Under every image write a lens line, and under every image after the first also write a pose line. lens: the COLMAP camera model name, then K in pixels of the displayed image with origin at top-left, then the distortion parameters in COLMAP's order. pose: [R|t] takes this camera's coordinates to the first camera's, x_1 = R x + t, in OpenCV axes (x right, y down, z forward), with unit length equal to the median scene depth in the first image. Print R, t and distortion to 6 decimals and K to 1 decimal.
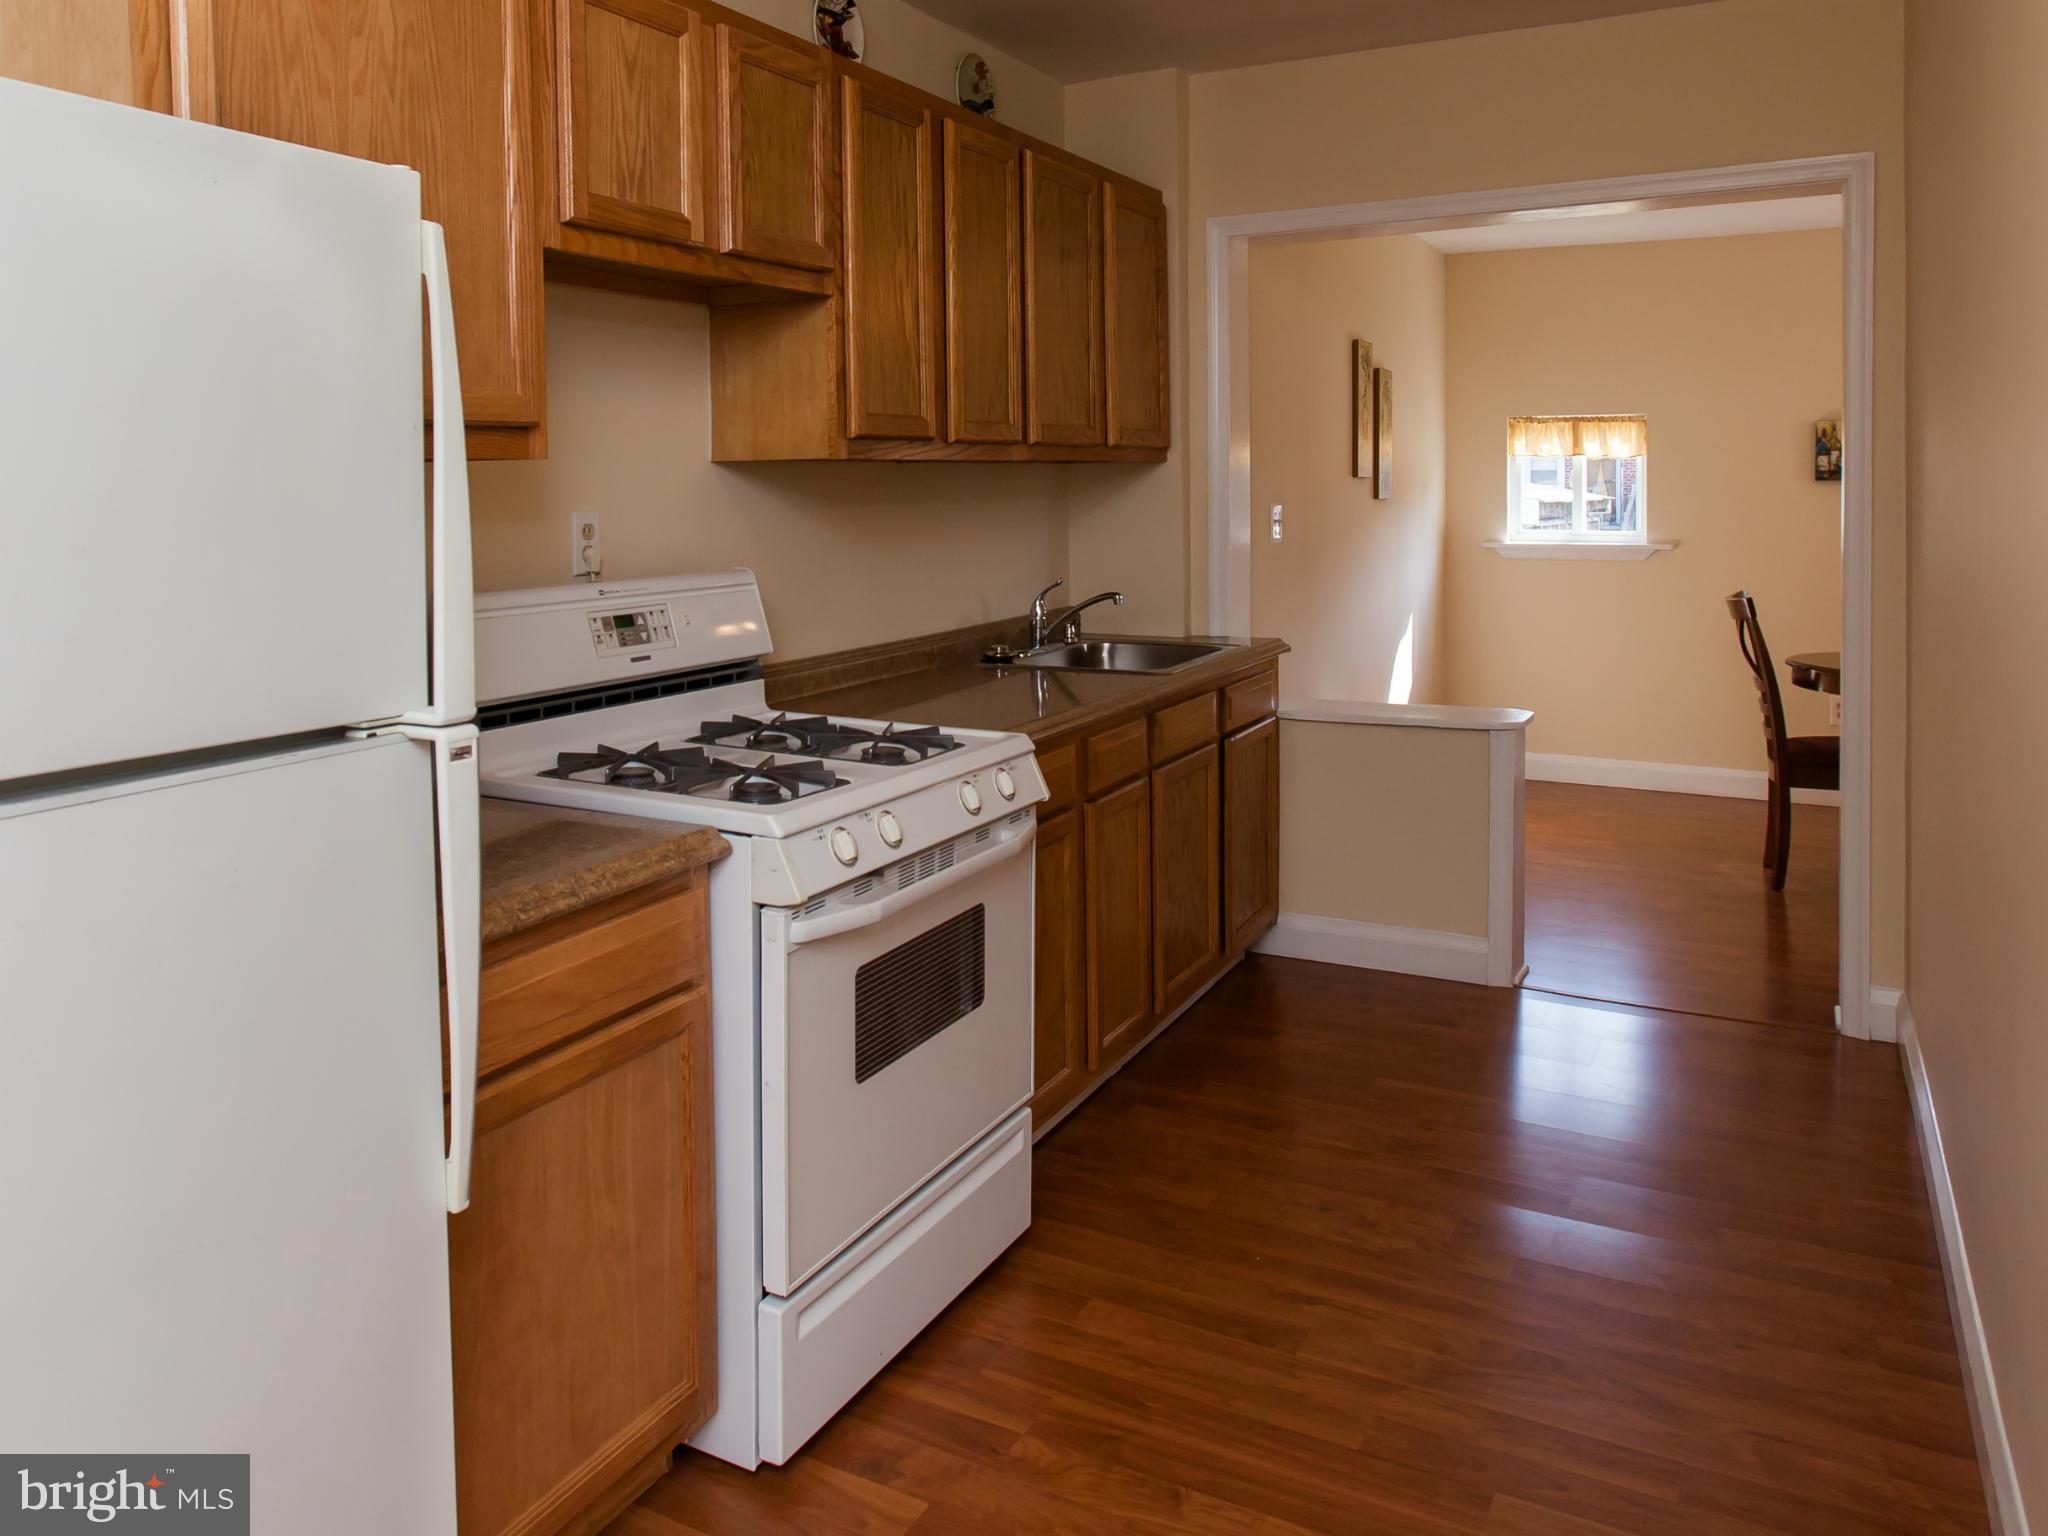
lens RADIAL K [[1426.0, 0, 1012.3], [0, 1426.0, 772.5], [0, 0, 1]] dist [-0.009471, -0.003237]
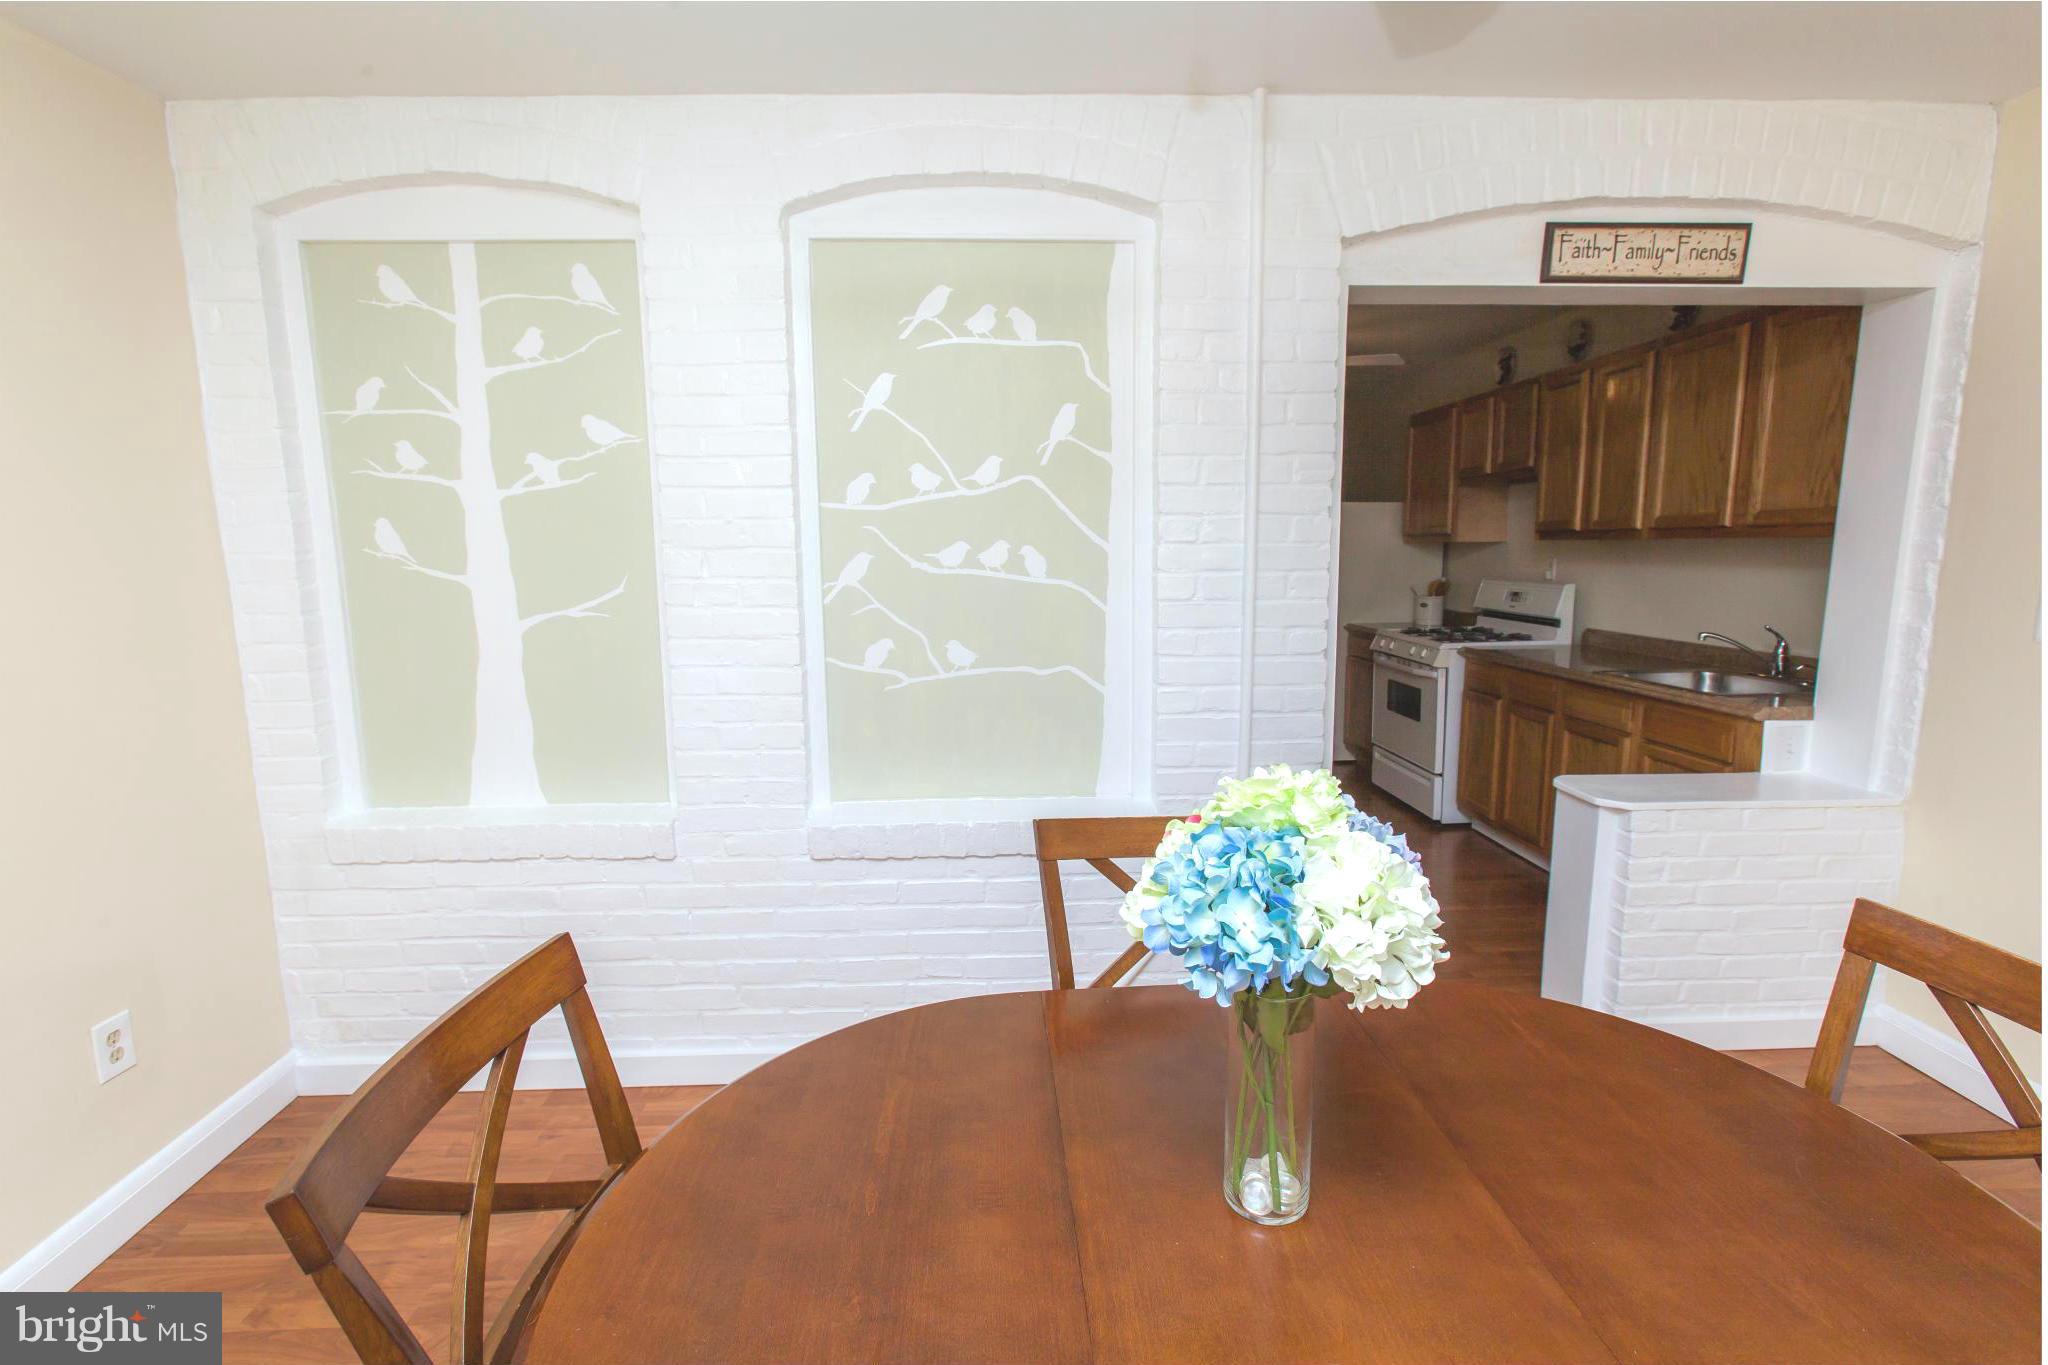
lens RADIAL K [[983.3, 0, 1024.0], [0, 983.3, 682.5], [0, 0, 1]] dist [-0.007152, -0.000461]
pose [[-0.866857, 0.092060, -0.489984, 1.628434], [-0.075776, 0.947057, 0.311995, -0.487599], [0.492765, 0.307584, -0.813987, 2.191219]]
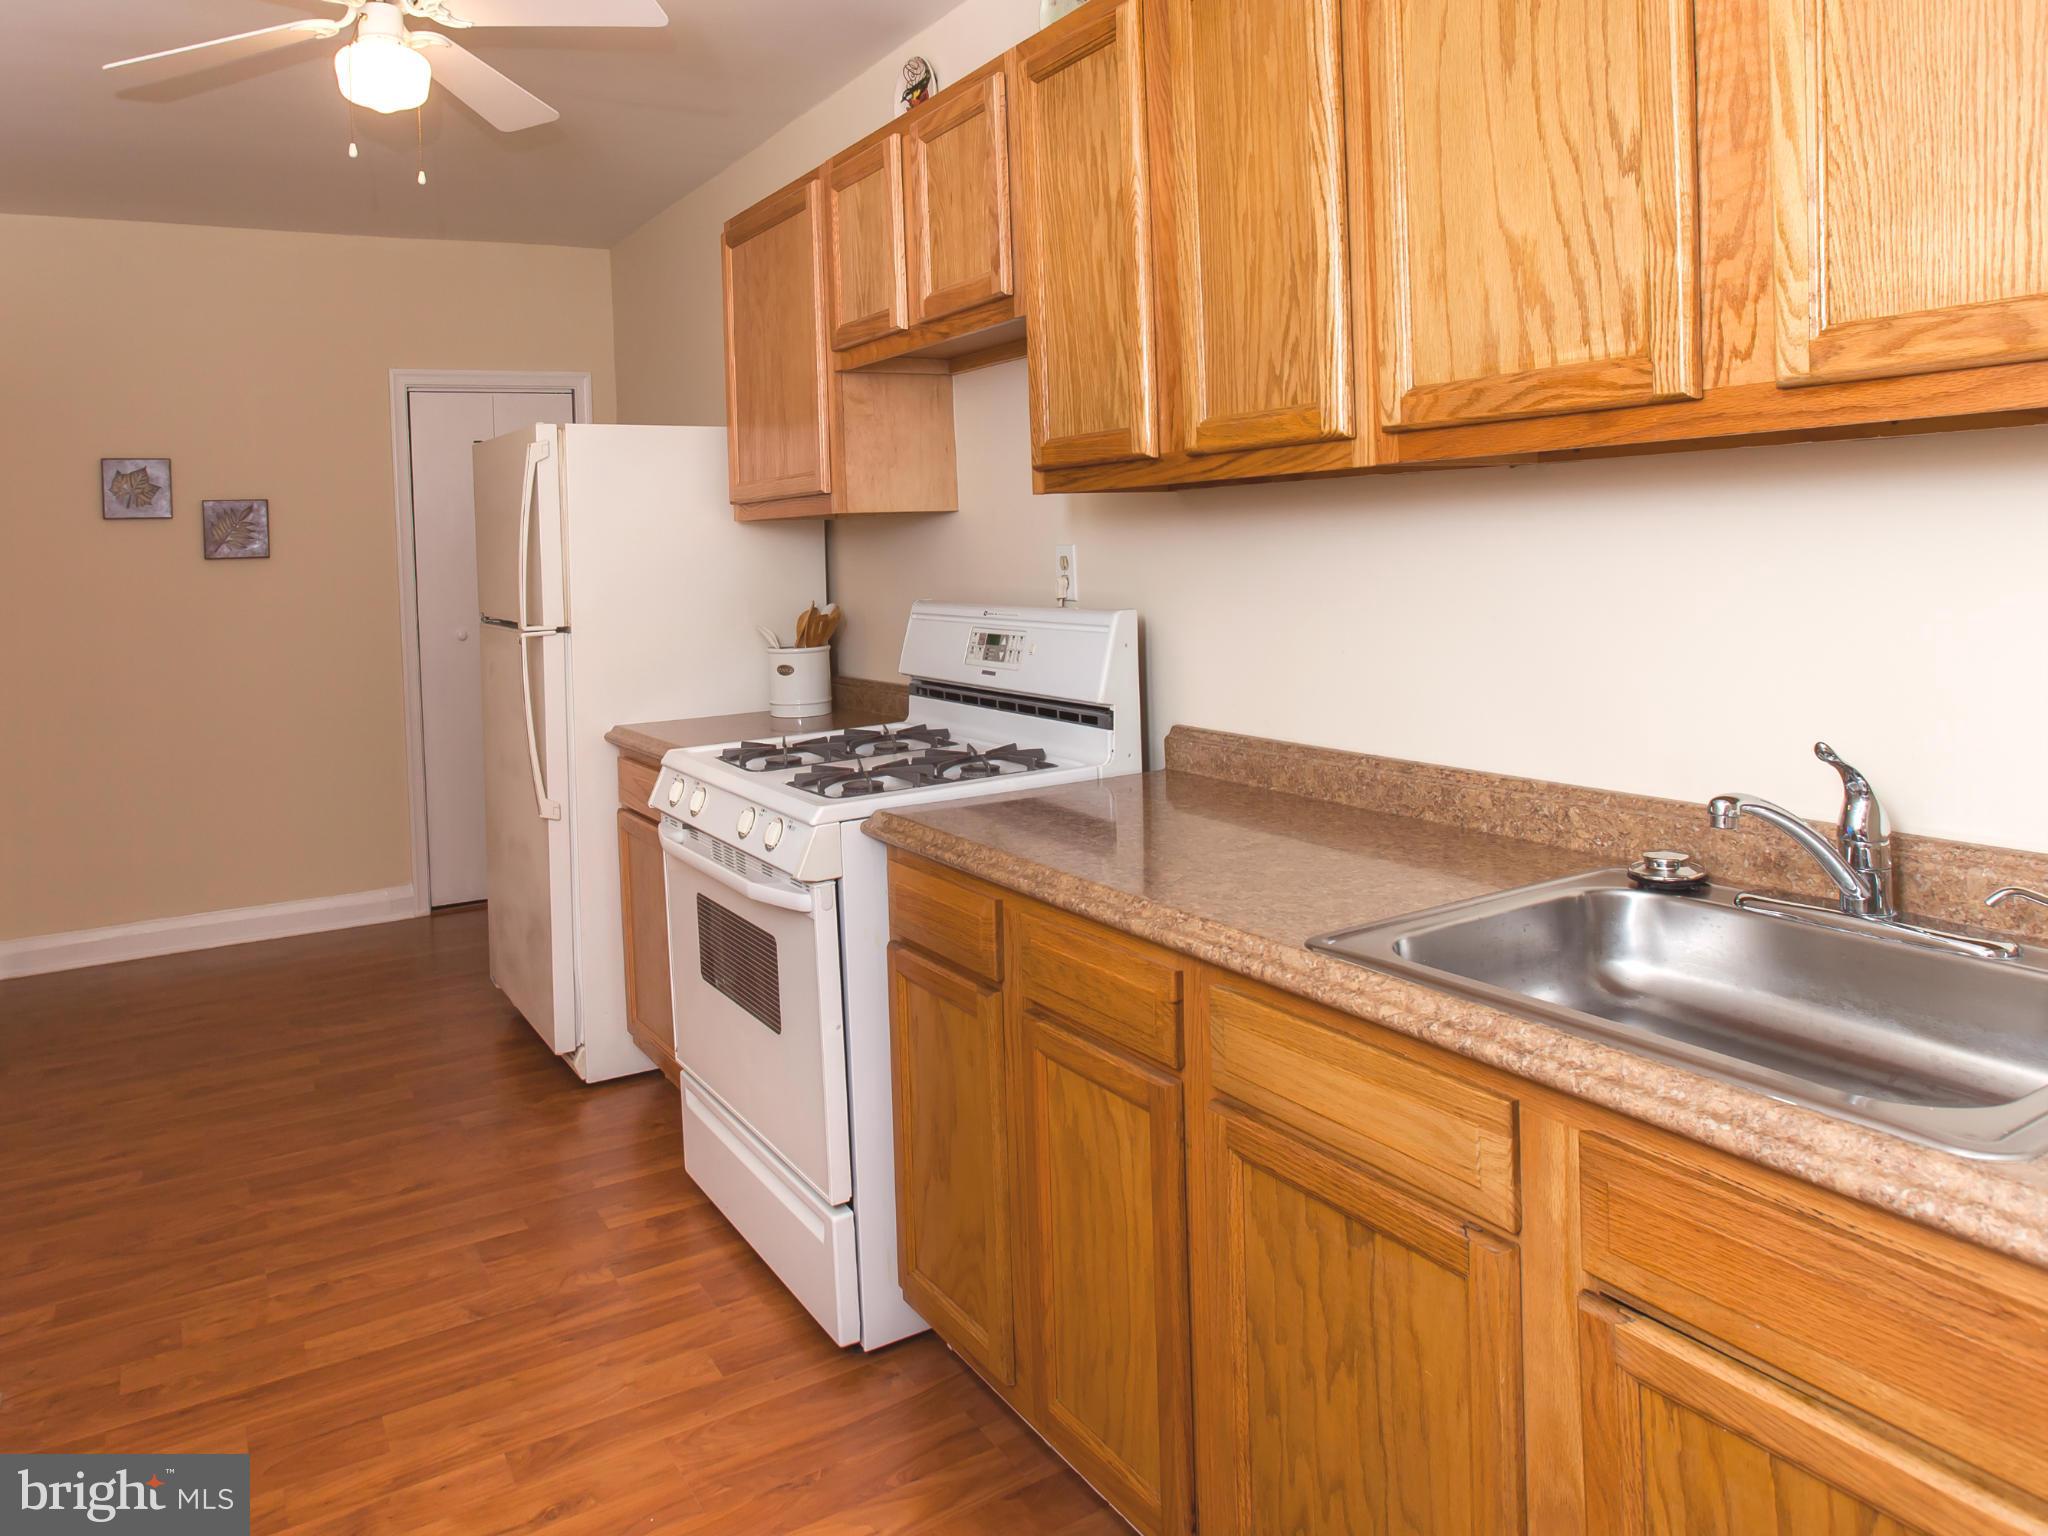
lens RADIAL K [[1426.0, 0, 1012.3], [0, 1426.0, 772.5], [0, 0, 1]] dist [-0.009471, -0.003237]
pose [[-0.519731, 0.164039, -0.838434, 0.721836], [-0.132171, 0.954139, 0.268607, -0.316381], [0.844044, 0.250420, -0.474214, 1.577191]]
